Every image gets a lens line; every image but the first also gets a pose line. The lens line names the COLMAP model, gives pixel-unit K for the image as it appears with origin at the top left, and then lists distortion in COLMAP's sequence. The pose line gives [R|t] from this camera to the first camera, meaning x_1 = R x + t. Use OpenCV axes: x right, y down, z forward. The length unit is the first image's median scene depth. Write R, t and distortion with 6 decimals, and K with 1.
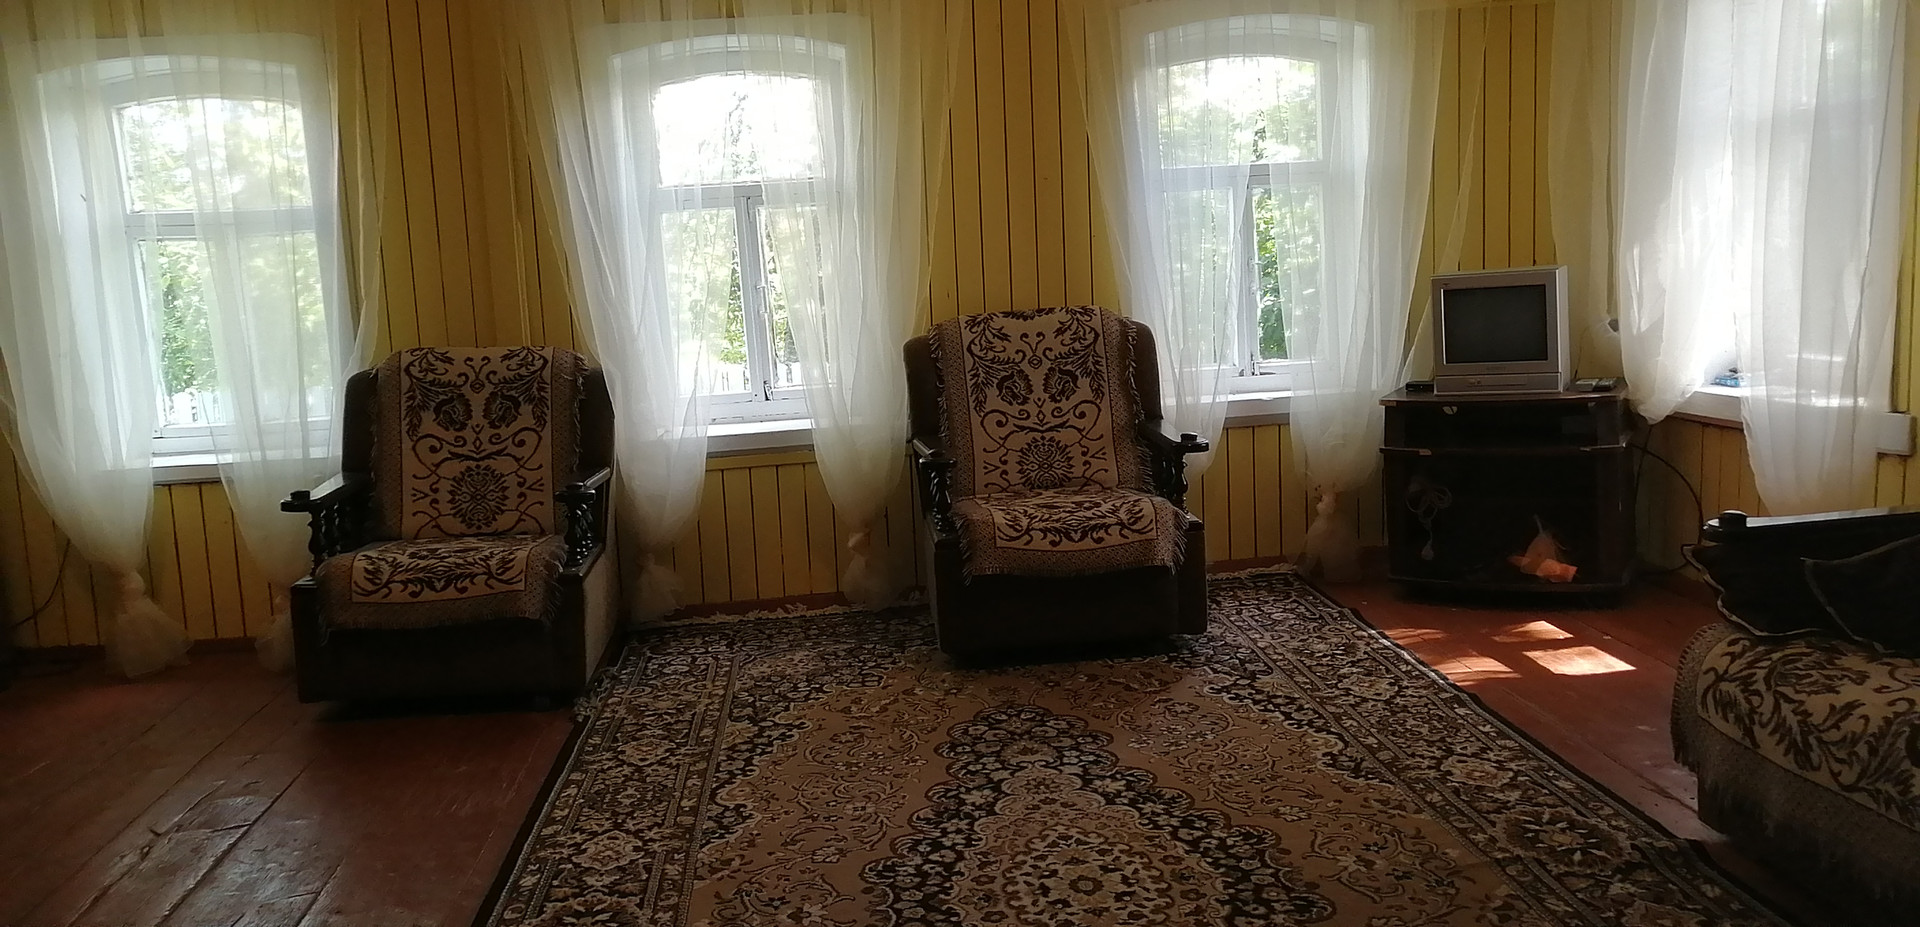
lens RADIAL K [[1549.5, 0, 953.9], [0, 1549.5, 427.5], [0, 0, 1]] dist [0.075391, 0.000241]
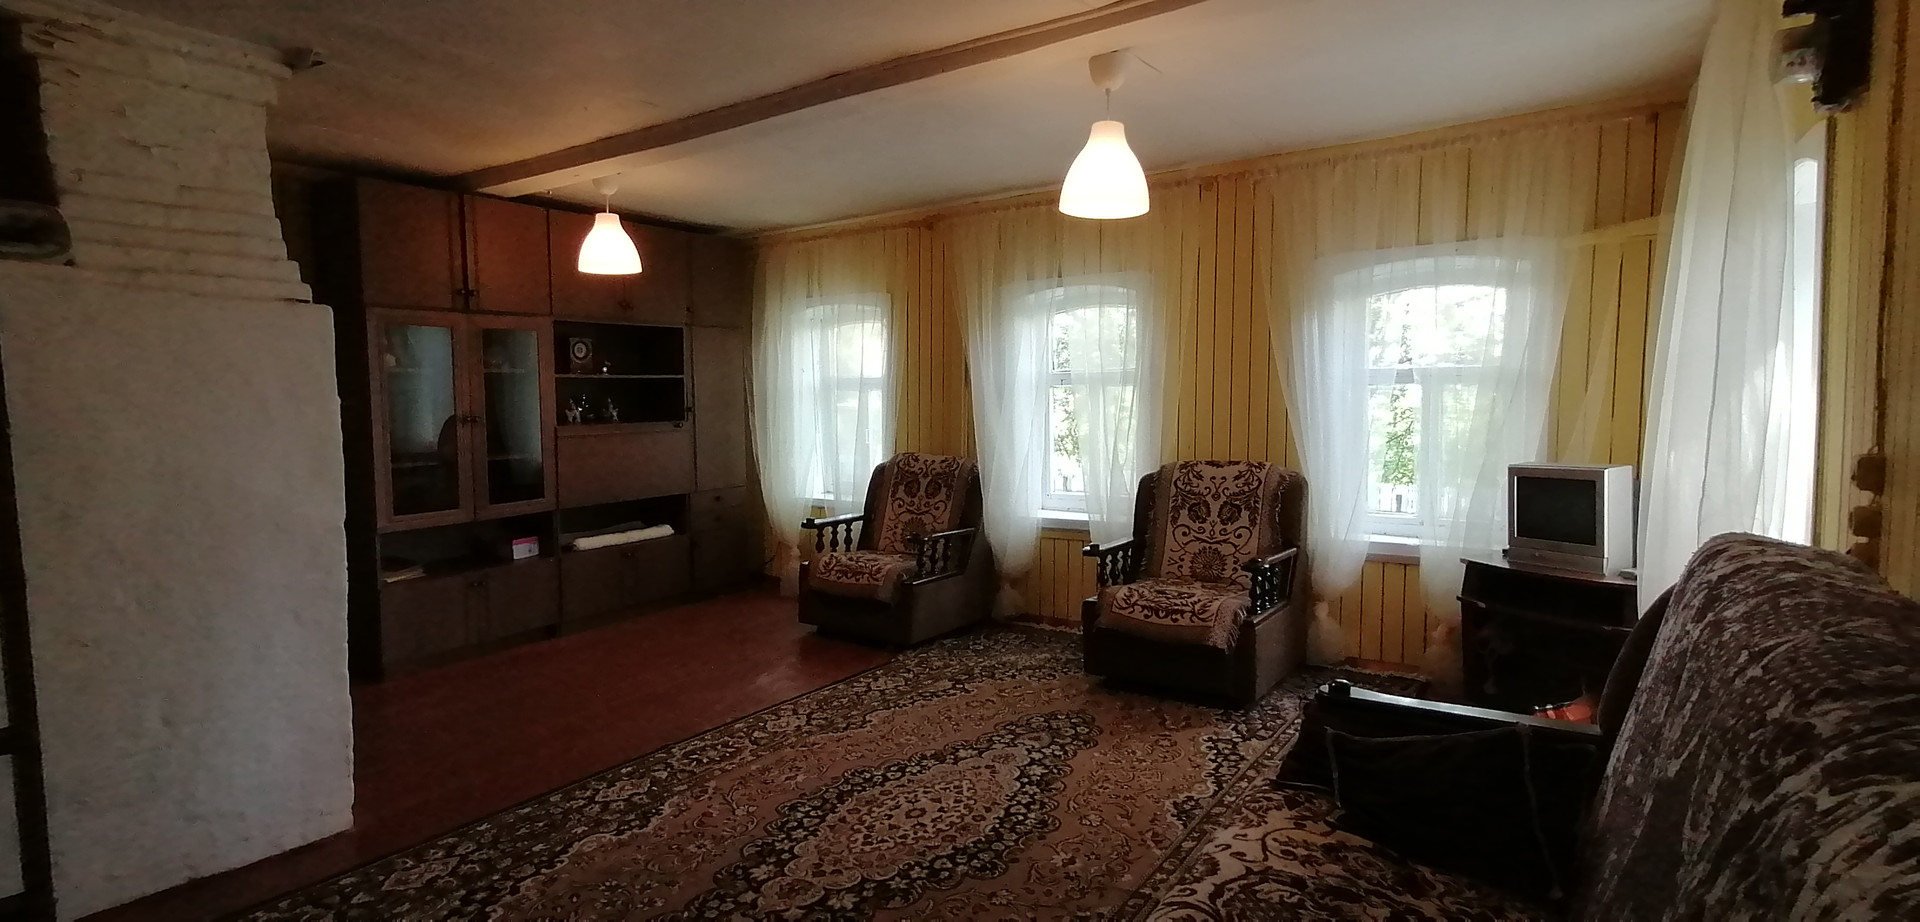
lens RADIAL K [[954.6, 0, 949.5], [0, 954.6, 448.7], [0, 0, 1]] dist [0.080310, -0.029713]
pose [[0.772590, 0.082018, -0.629585, 0.447042], [-0.113111, 0.993538, -0.009371, -0.051848], [0.624748, 0.078453, 0.776875, 0.124319]]
